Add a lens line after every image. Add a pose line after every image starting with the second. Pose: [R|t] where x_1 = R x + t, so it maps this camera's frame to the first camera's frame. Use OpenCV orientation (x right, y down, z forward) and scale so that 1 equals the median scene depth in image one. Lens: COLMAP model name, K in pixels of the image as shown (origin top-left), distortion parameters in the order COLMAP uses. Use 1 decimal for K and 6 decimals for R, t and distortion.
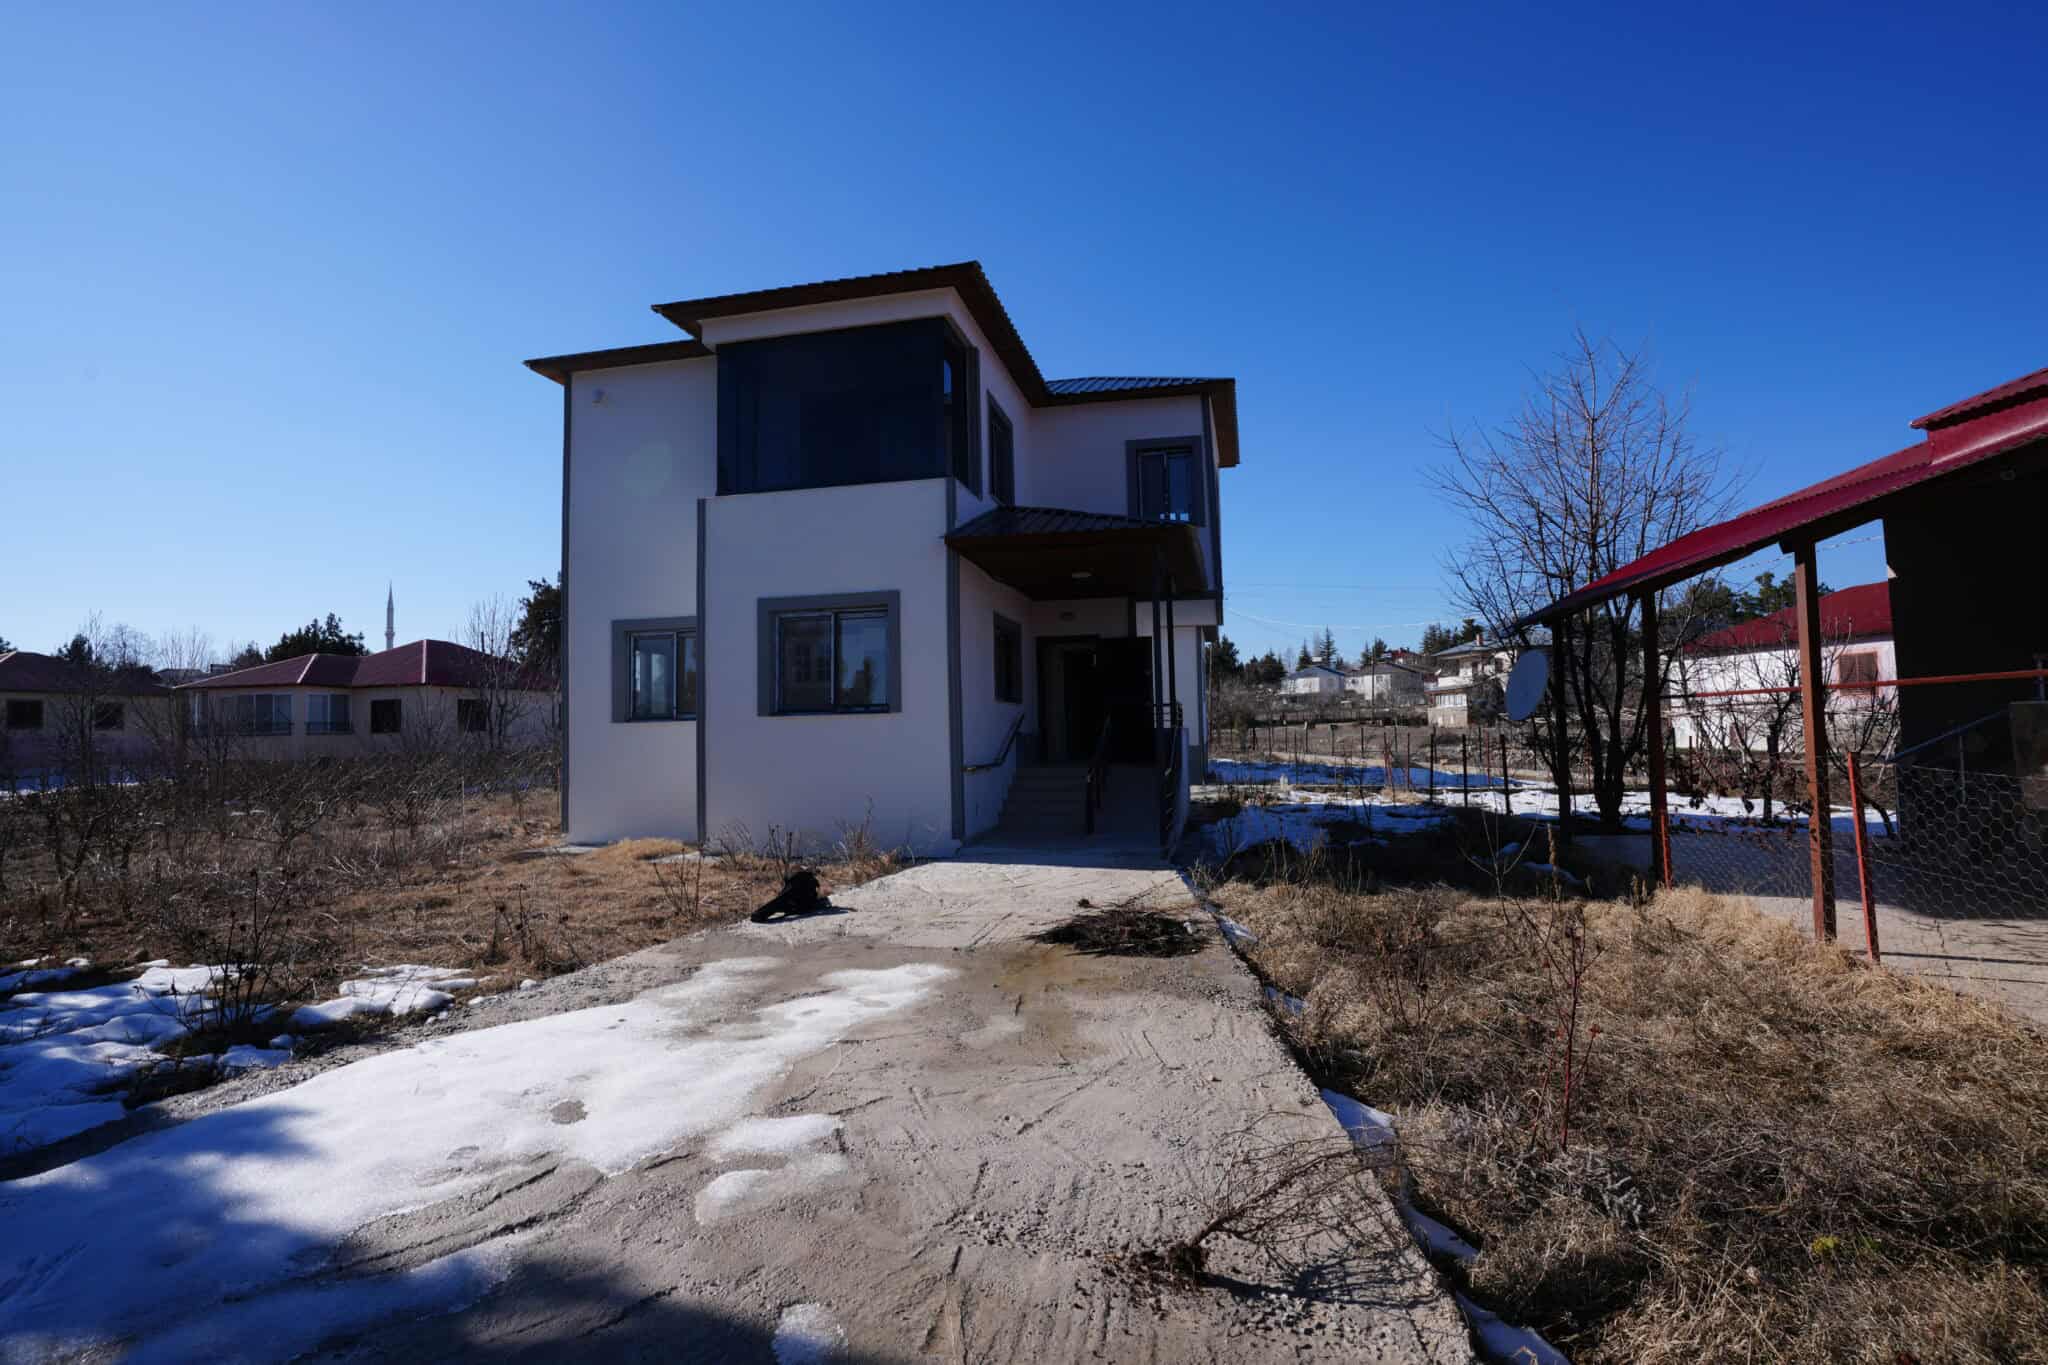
lens RADIAL K [[1007.0, 0, 1016.7], [0, 1007.0, 680.7], [0, 0, 1]] dist [-0.077552, 0.036372]
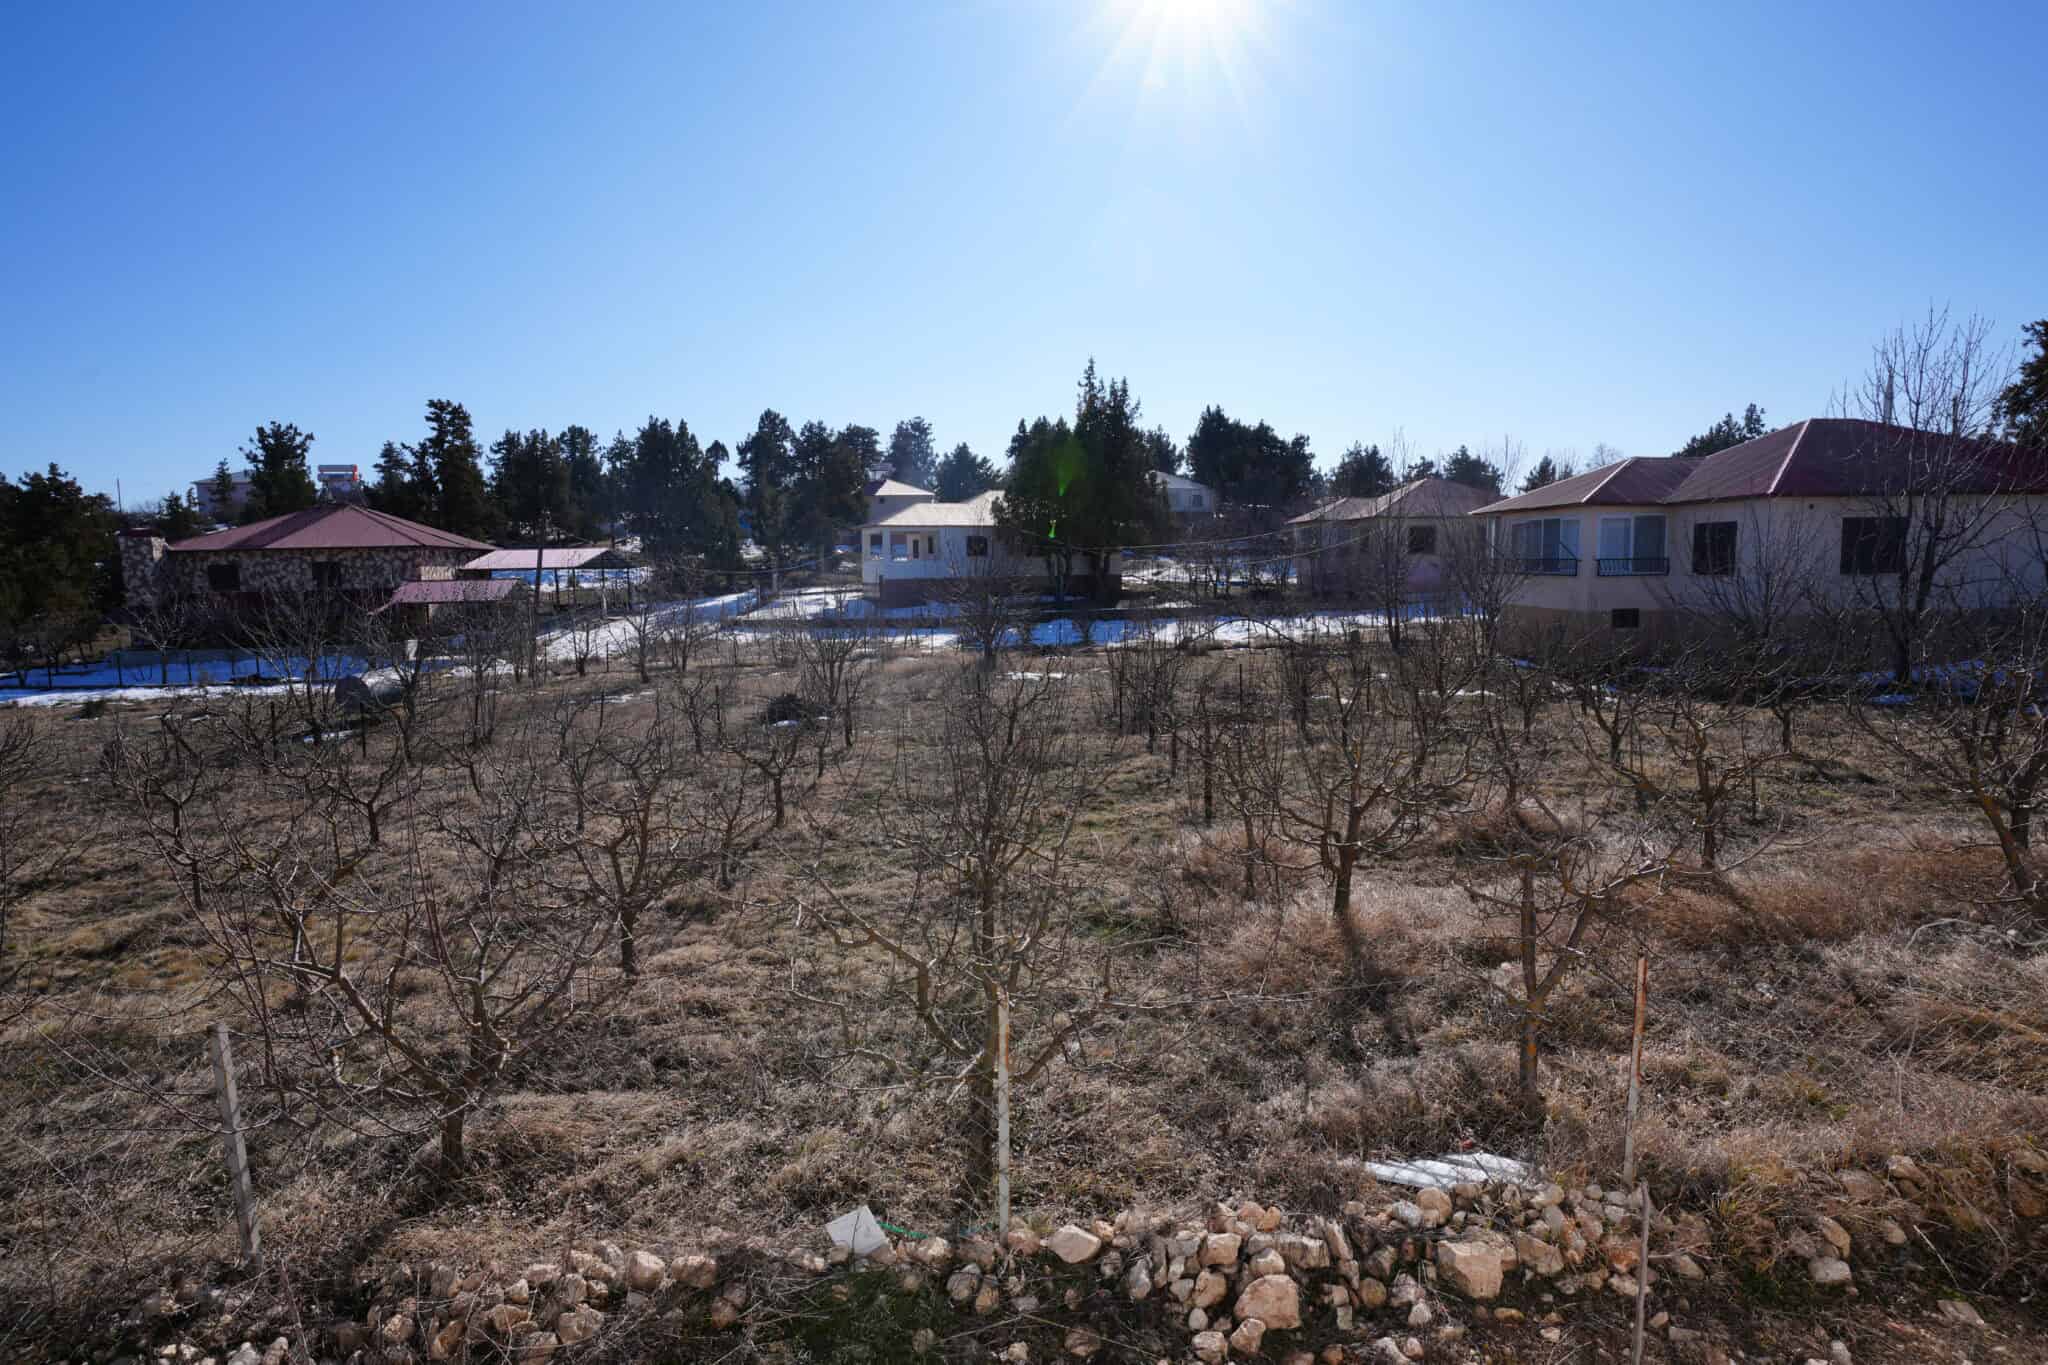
lens RADIAL K [[1007.0, 0, 1016.7], [0, 1007.0, 680.7], [0, 0, 1]] dist [-0.077552, 0.036372]
pose [[0.265078, 0.127937, -0.955702, -0.421677], [0.060328, 0.987016, 0.148861, -0.002101], [0.962338, -0.097116, 0.253918, 1.133639]]
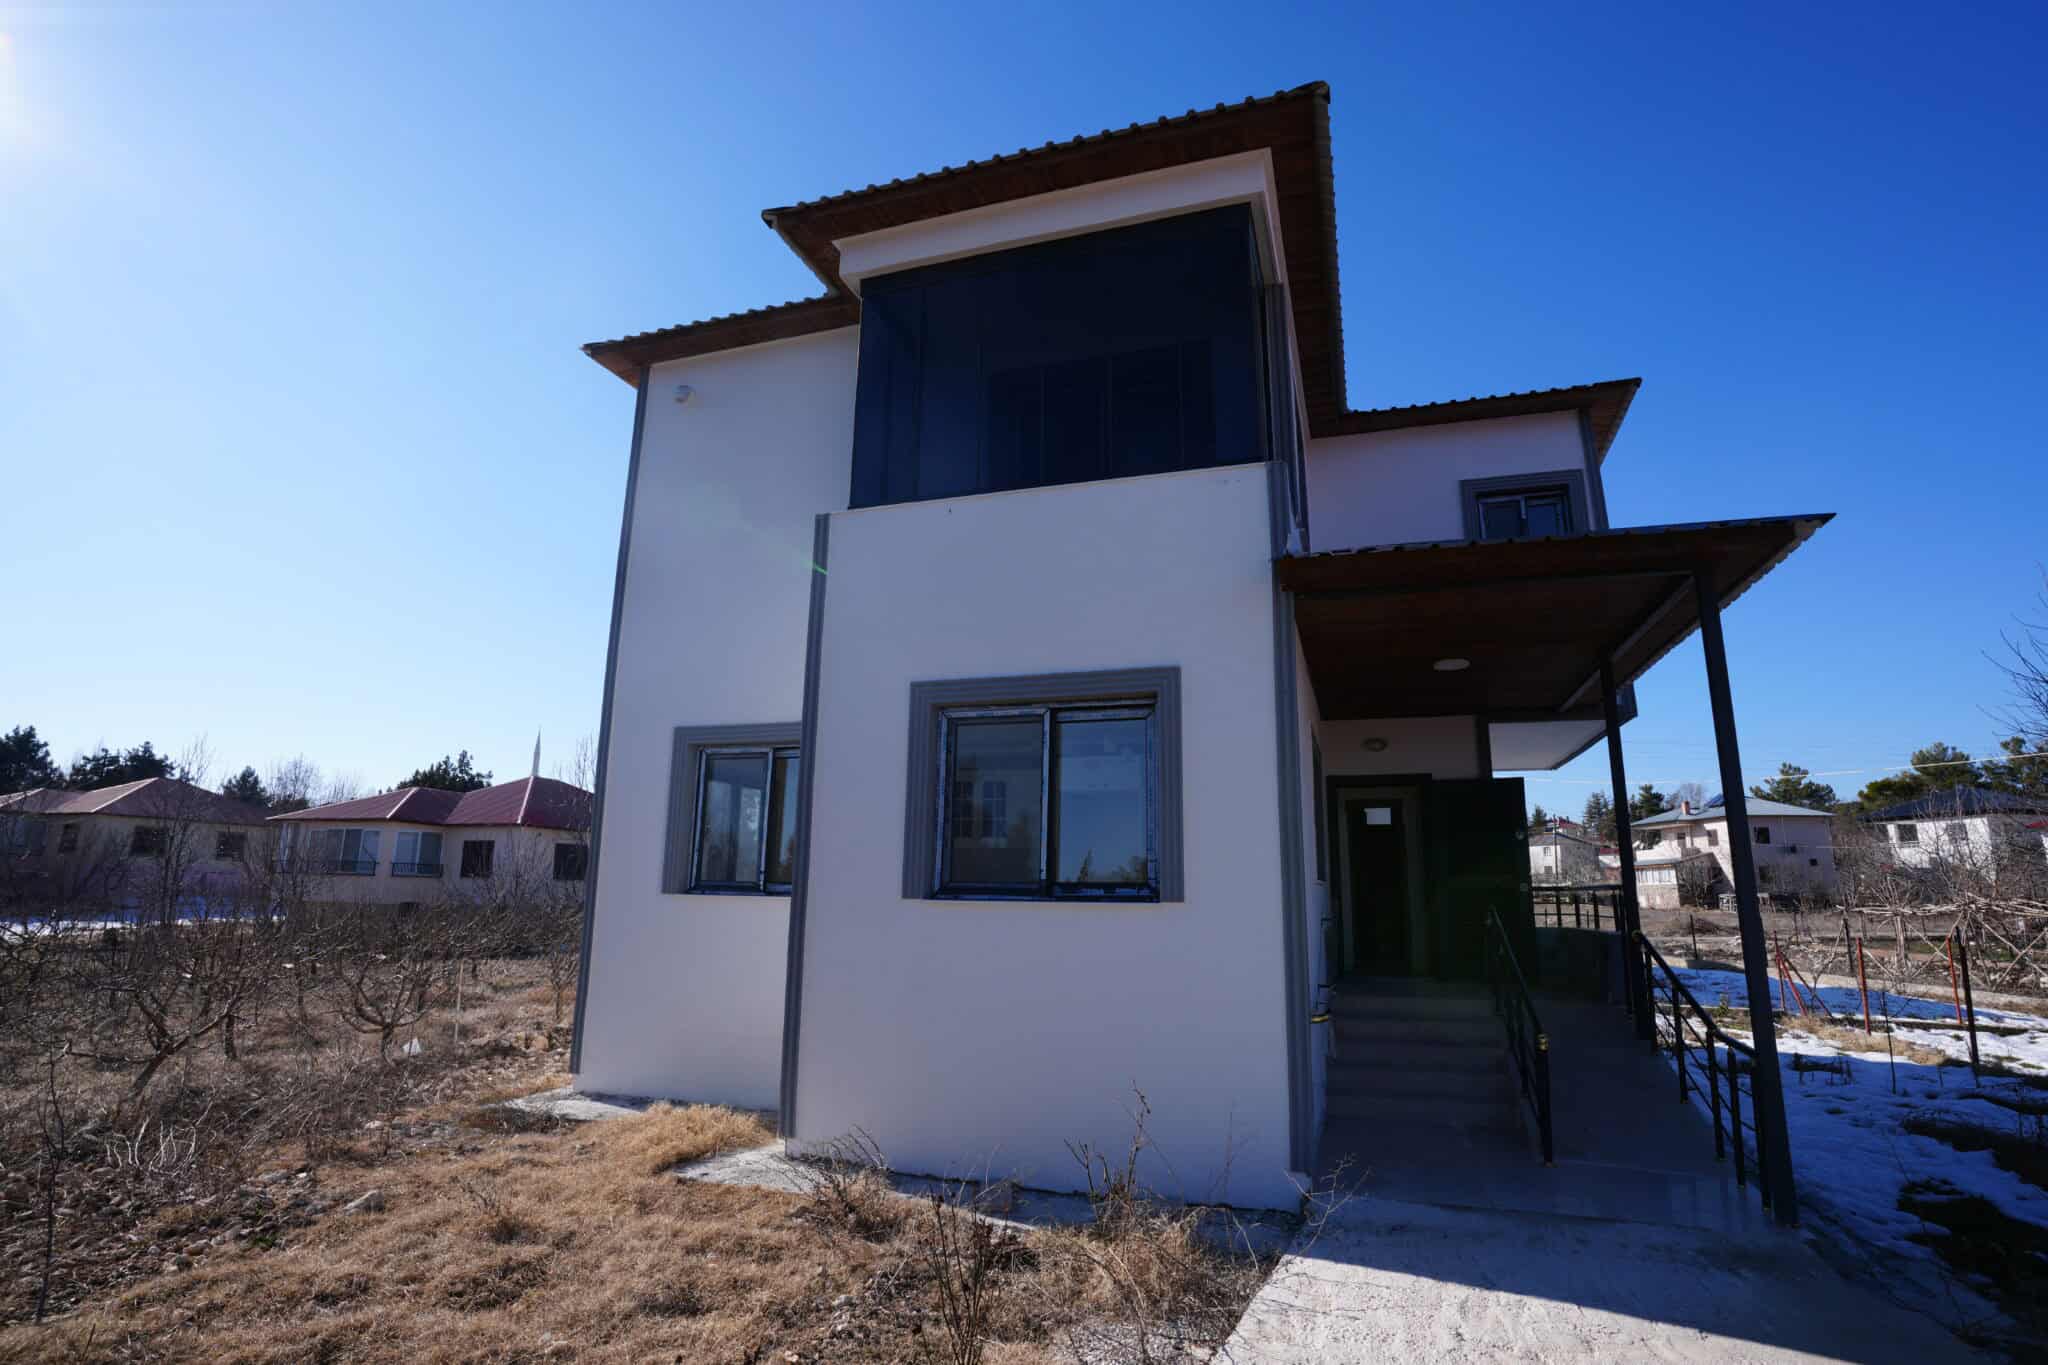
lens RADIAL K [[1007.0, 0, 1016.7], [0, 1007.0, 680.7], [0, 0, 1]] dist [-0.077552, 0.036372]
pose [[0.992282, 0.010744, -0.123538, -0.121089], [-0.030137, 0.987265, -0.156206, 0.002471], [0.120287, 0.158723, 0.979968, 0.423845]]
